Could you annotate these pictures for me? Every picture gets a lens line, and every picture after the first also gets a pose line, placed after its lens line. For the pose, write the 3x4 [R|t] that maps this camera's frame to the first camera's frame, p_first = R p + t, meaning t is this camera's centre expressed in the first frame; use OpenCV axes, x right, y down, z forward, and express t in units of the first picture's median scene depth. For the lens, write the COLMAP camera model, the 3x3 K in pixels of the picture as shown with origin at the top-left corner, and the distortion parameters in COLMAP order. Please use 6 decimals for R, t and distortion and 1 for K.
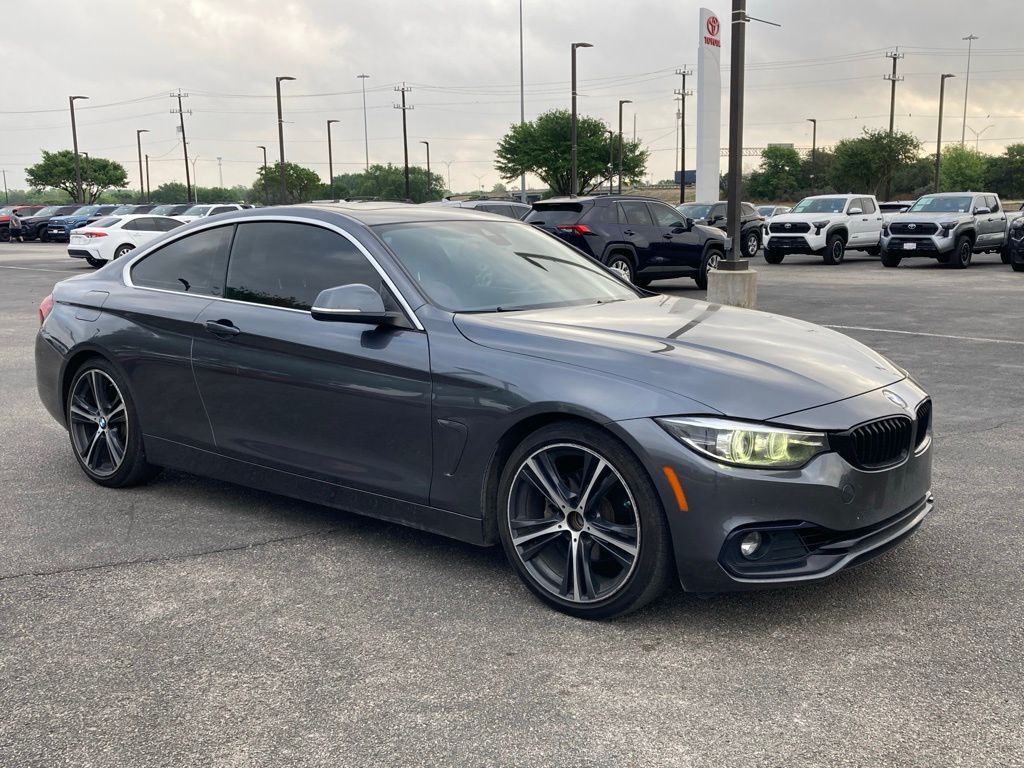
lens RADIAL K [[1039.4, 0, 512.0], [0, 1039.4, 384.0], [0, 0, 1]] dist [0.121078, -0.307176]
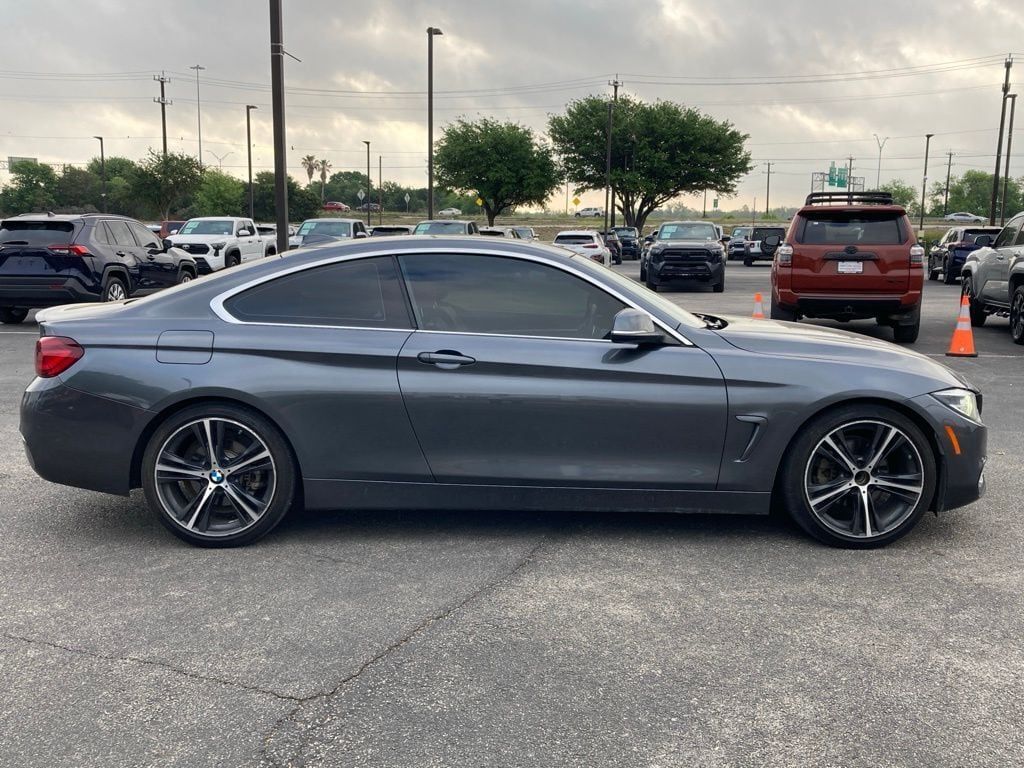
lens RADIAL K [[1039.4, 0, 512.0], [0, 1039.4, 384.0], [0, 0, 1]] dist [0.121078, -0.307176]
pose [[0.775464, -0.077203, 0.626654, -0.136406], [0.088543, 0.995986, 0.013135, -0.005684], [-0.625153, 0.045300, 0.779187, 0.026870]]
